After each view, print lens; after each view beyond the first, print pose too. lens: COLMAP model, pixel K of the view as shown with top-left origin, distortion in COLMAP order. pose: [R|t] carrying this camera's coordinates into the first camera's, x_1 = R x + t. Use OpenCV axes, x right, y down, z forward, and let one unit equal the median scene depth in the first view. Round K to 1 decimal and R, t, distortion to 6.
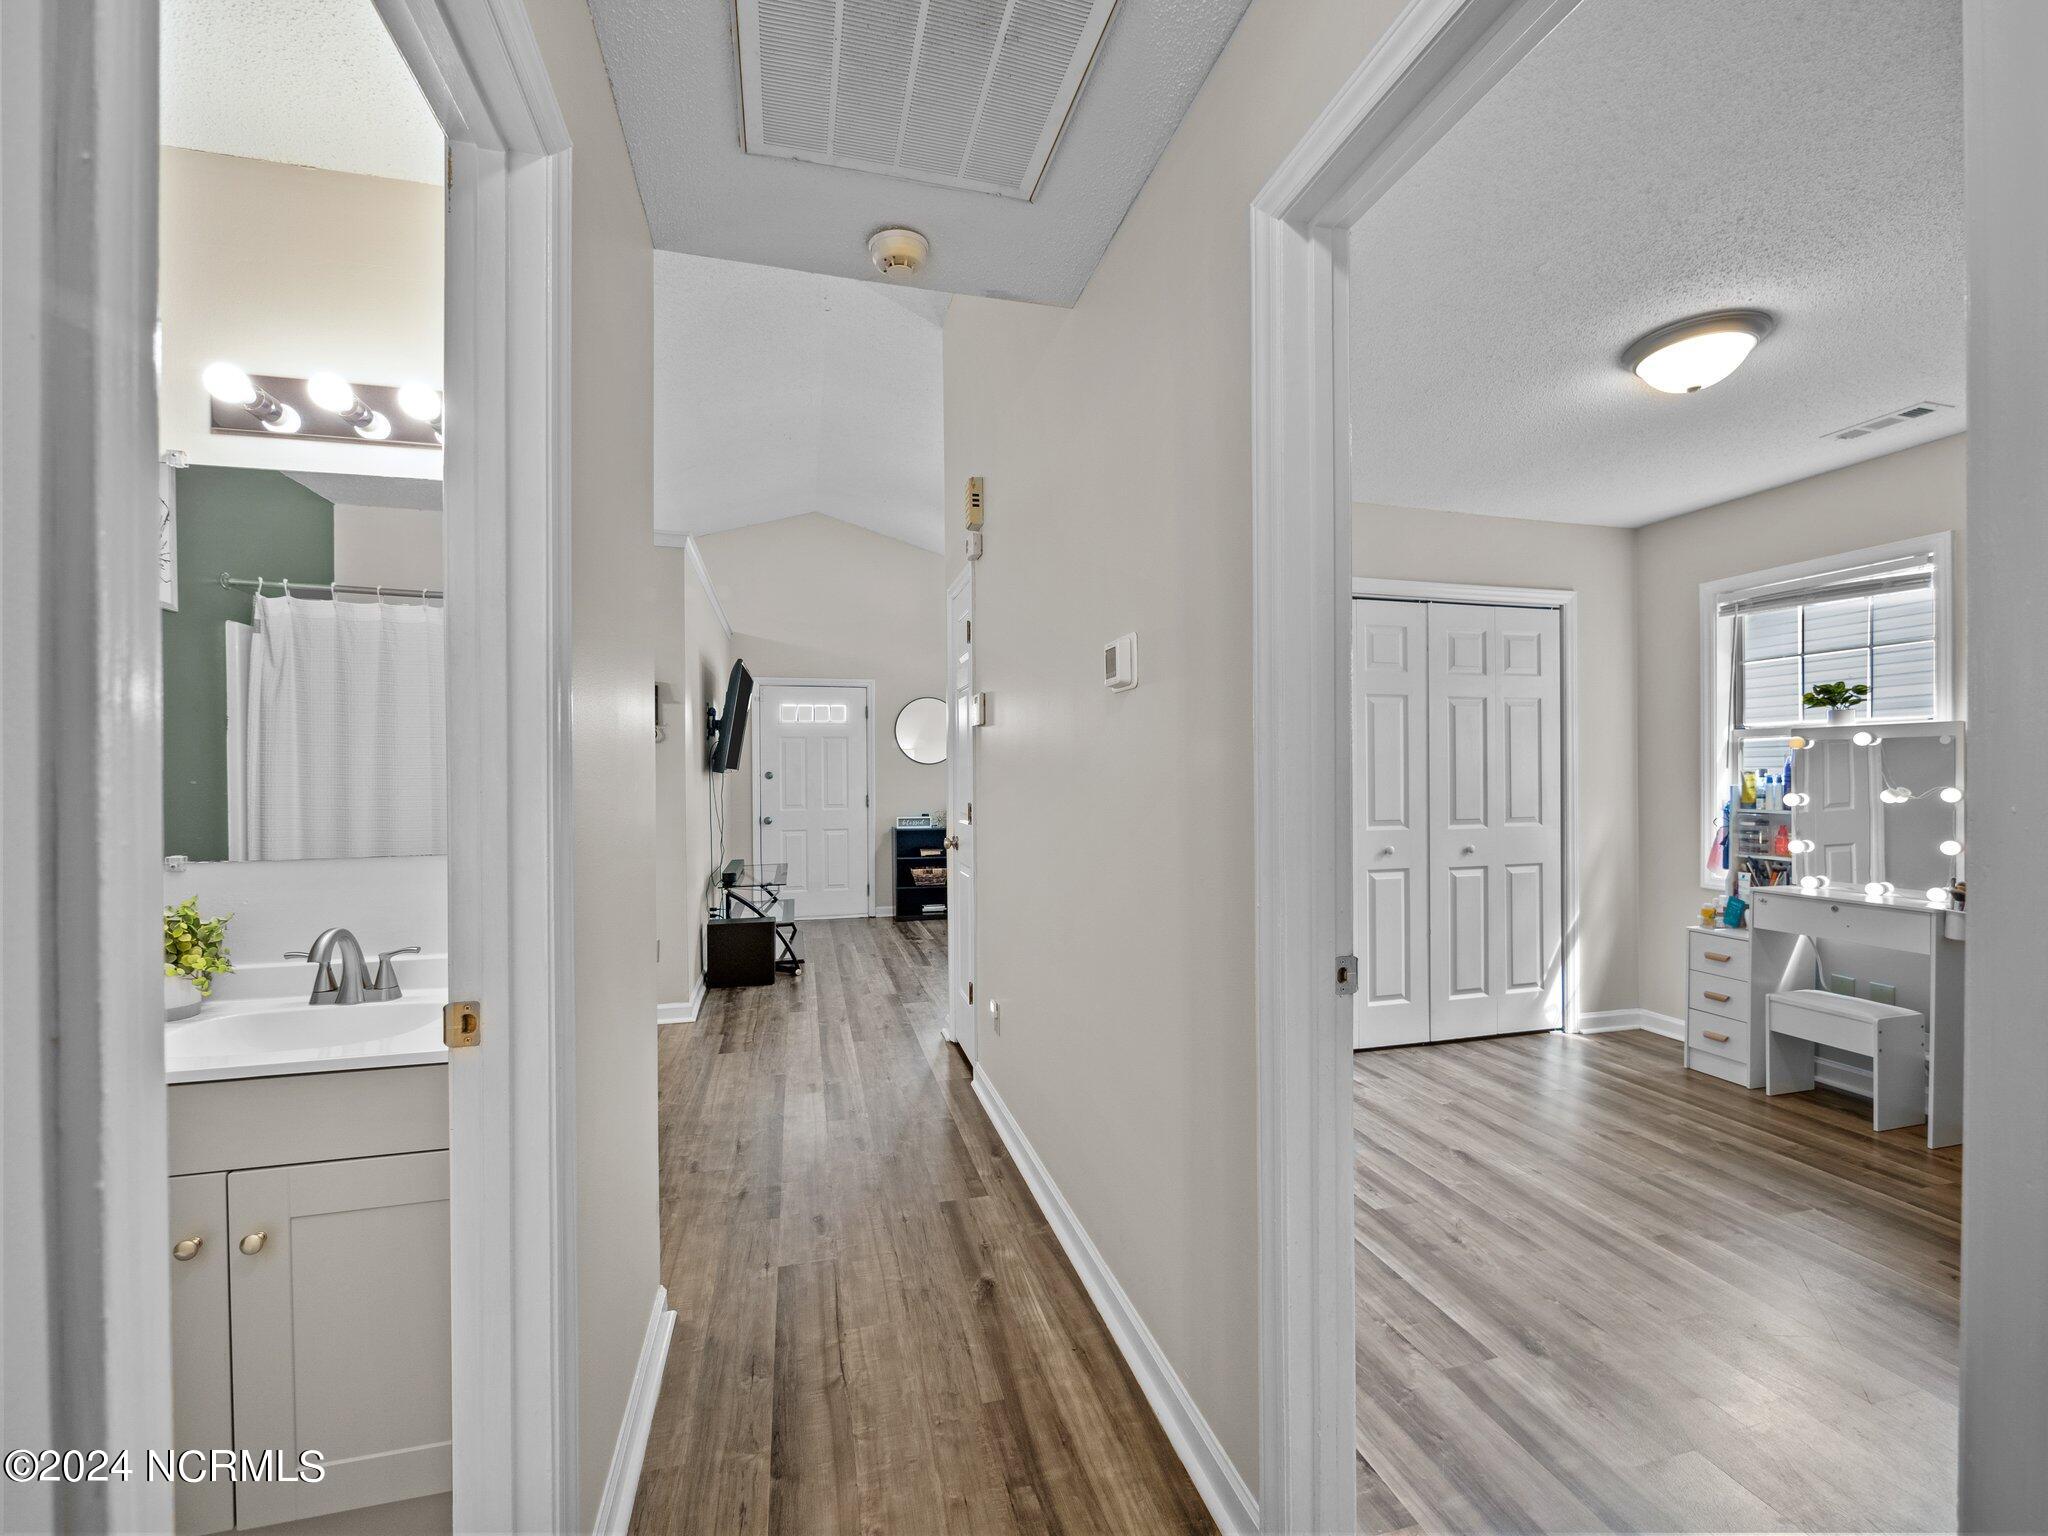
lens RADIAL K [[876.3, 0, 1034.5], [0, 876.3, 775.0], [0, 0, 1]] dist [-0.003677, -0.000607]
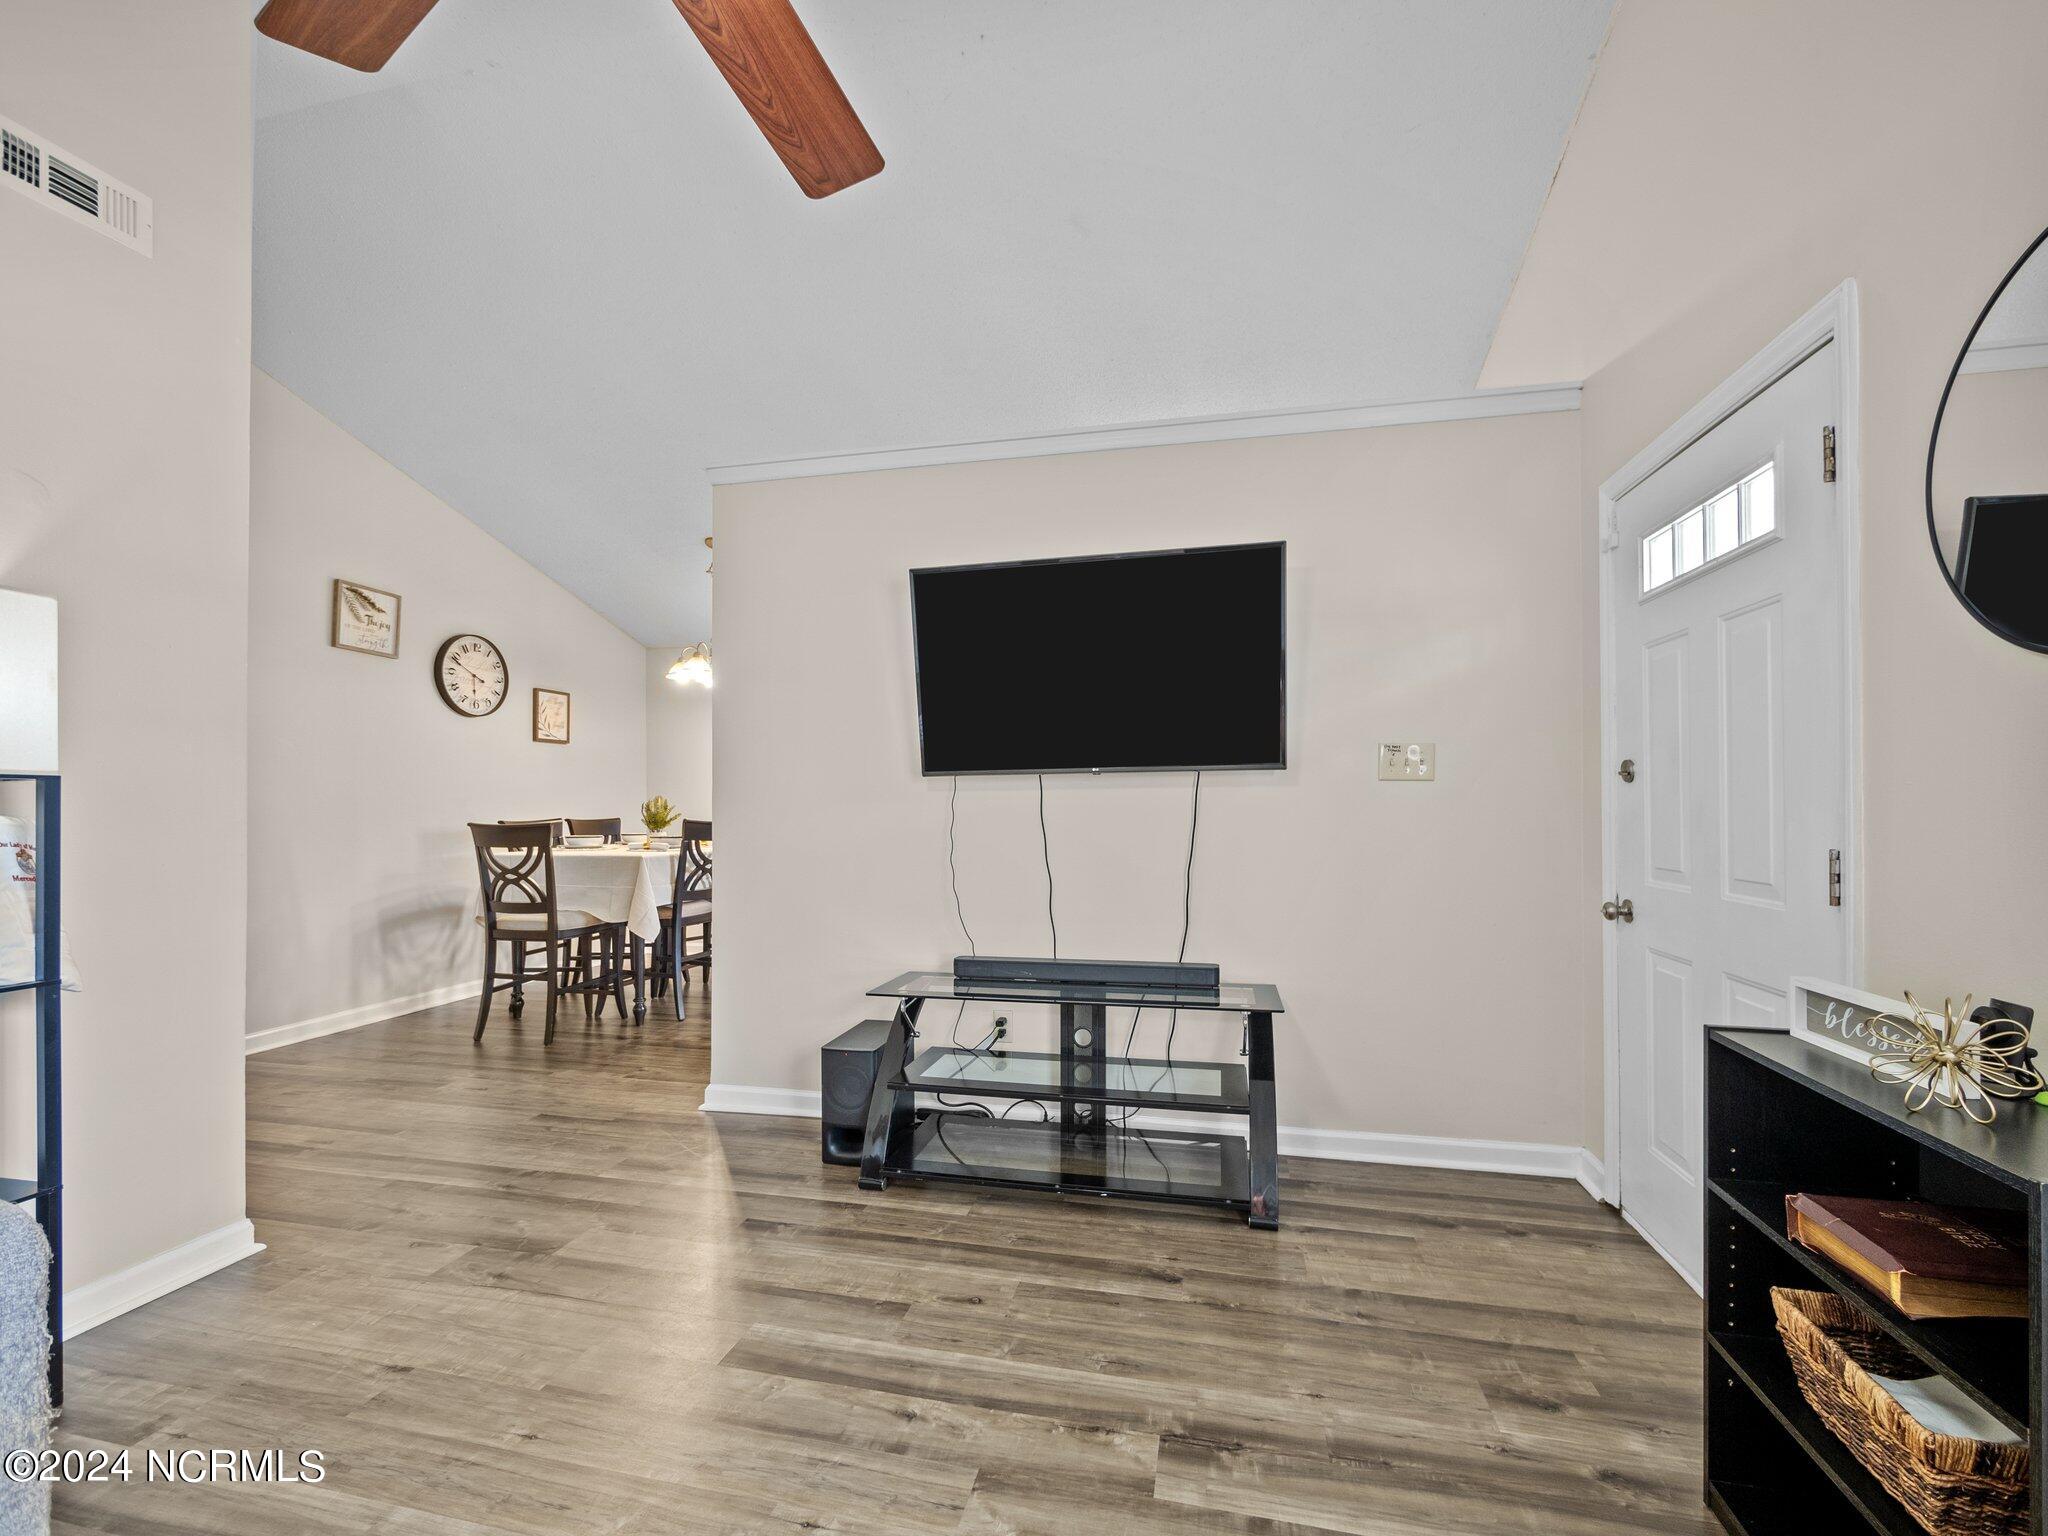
lens RADIAL K [[876.3, 0, 1025.9], [0, 876.3, 782.6], [0, 0, 1]] dist [-0.003677, -0.000607]
pose [[-0.465384, -0.009982, -0.885053, 0.218606], [0.004325, 0.999899, -0.013552, 0.020124], [0.885098, -0.010135, -0.465293, 2.372972]]
